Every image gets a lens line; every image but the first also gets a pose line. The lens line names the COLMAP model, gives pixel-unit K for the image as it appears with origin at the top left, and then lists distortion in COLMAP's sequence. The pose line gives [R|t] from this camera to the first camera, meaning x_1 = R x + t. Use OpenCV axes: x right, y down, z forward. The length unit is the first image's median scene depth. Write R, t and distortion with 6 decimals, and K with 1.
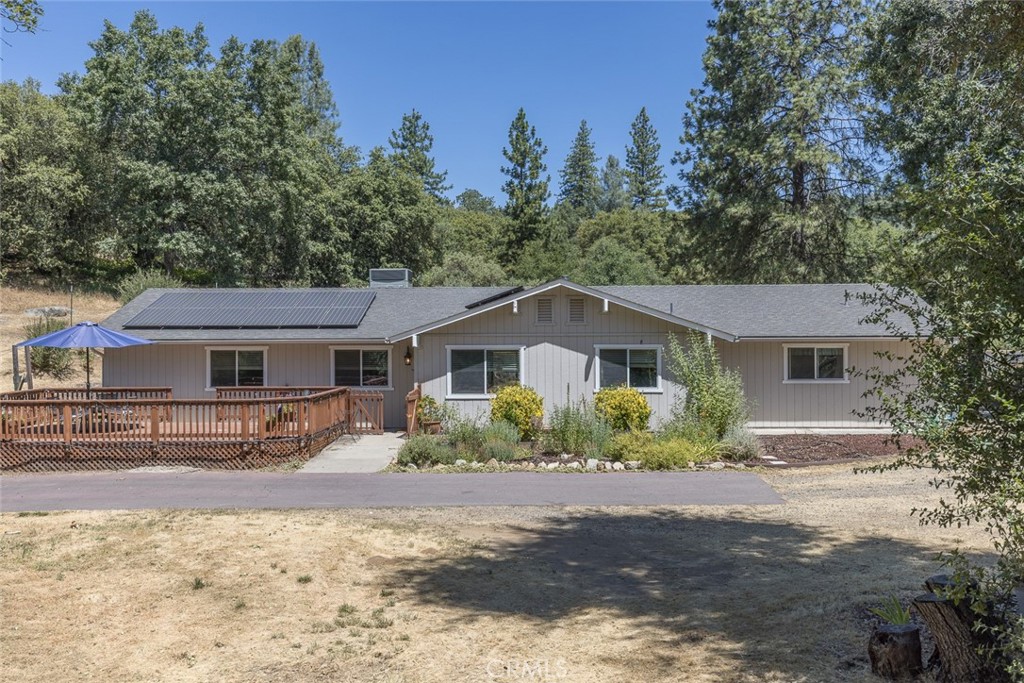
lens RADIAL K [[1001.0, 0, 528.6], [0, 1001.0, 334.2], [0, 0, 1]] dist [0.008382, 0.000000]
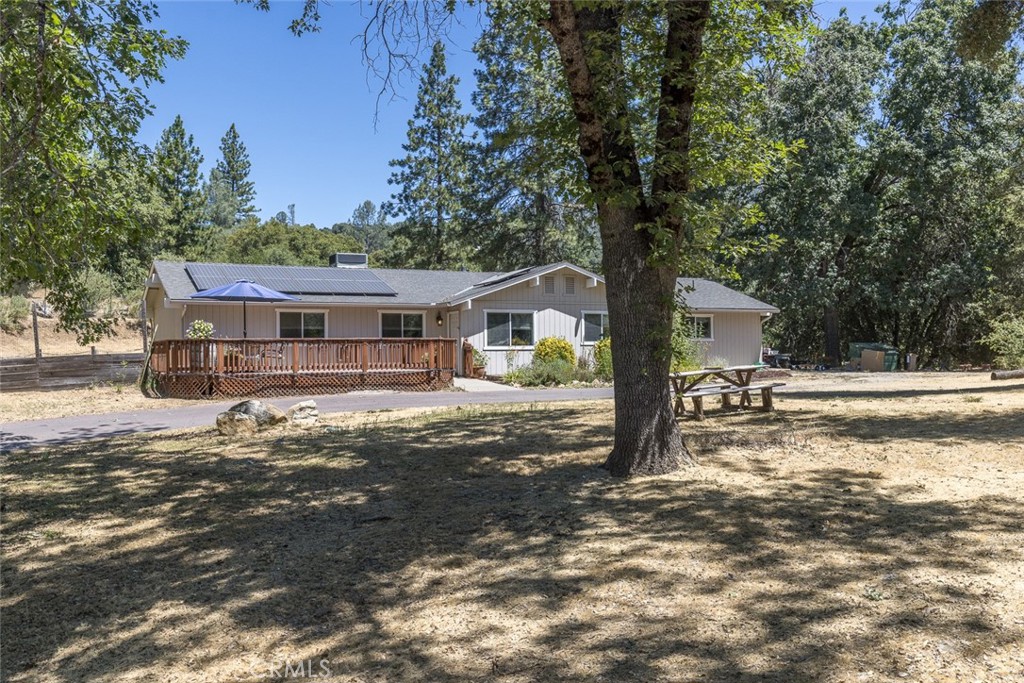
lens RADIAL K [[1001.0, 0, 514.5], [0, 1001.0, 344.5], [0, 0, 1]] dist [0.008382, 0.000000]
pose [[0.881855, 0.003165, 0.471510, -0.435115], [0.003663, 0.999901, -0.013561, 0.049502], [-0.471506, 0.013686, 0.881757, -0.118675]]
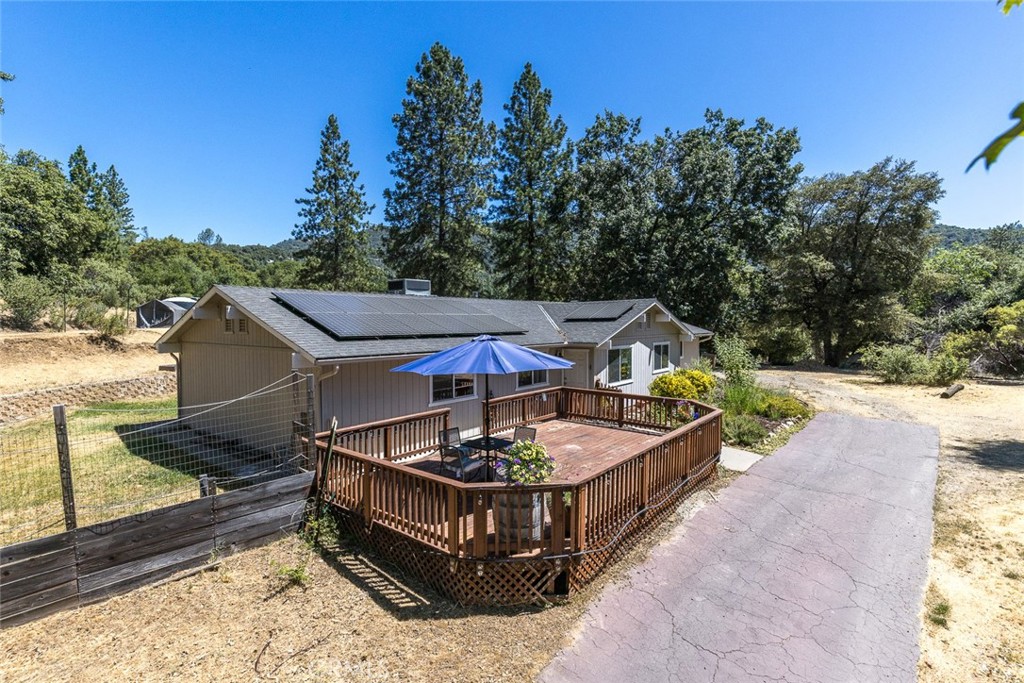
lens RADIAL K [[483.7, 0, 506.6], [0, 483.7, 348.4], [0, 0, 1]] dist [0.000935, 0.002246]
pose [[0.600051, -0.046033, 0.798636, -0.433170], [0.000552, 0.998367, 0.057131, -0.014722], [-0.799962, -0.033840, 0.599096, 0.473450]]
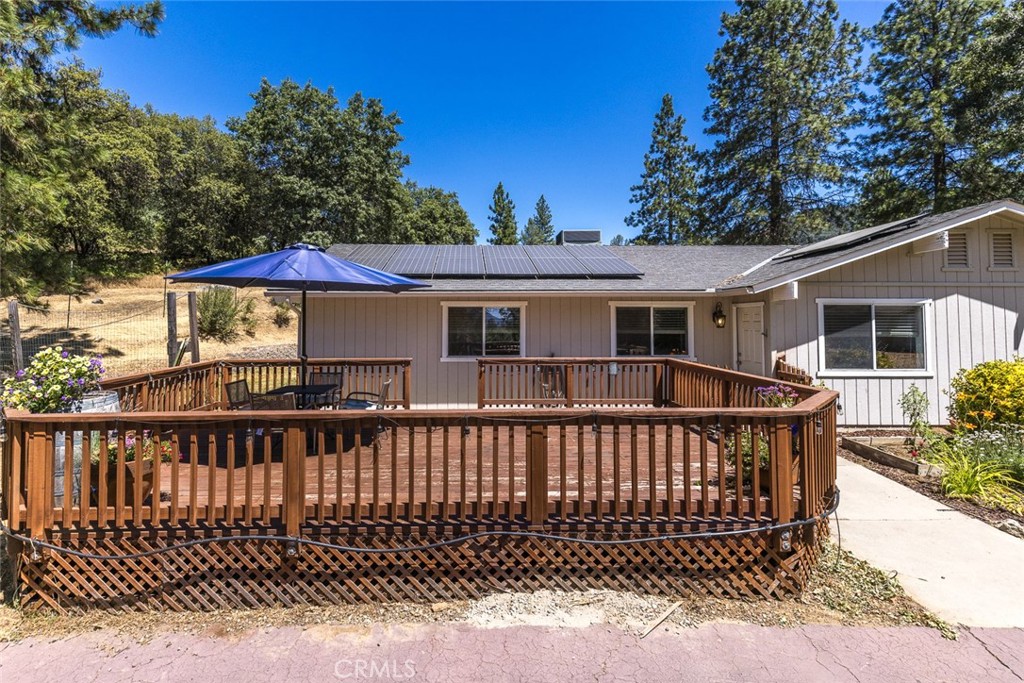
lens RADIAL K [[483.7, 0, 477.0], [0, 483.7, 296.9], [0, 0, 1]] dist [0.000935, 0.002246]
pose [[0.998394, 0.006270, 0.056312, -0.218022], [-0.003764, 0.999002, -0.044503, 0.017020], [-0.056535, 0.044219, 0.997421, 0.442451]]
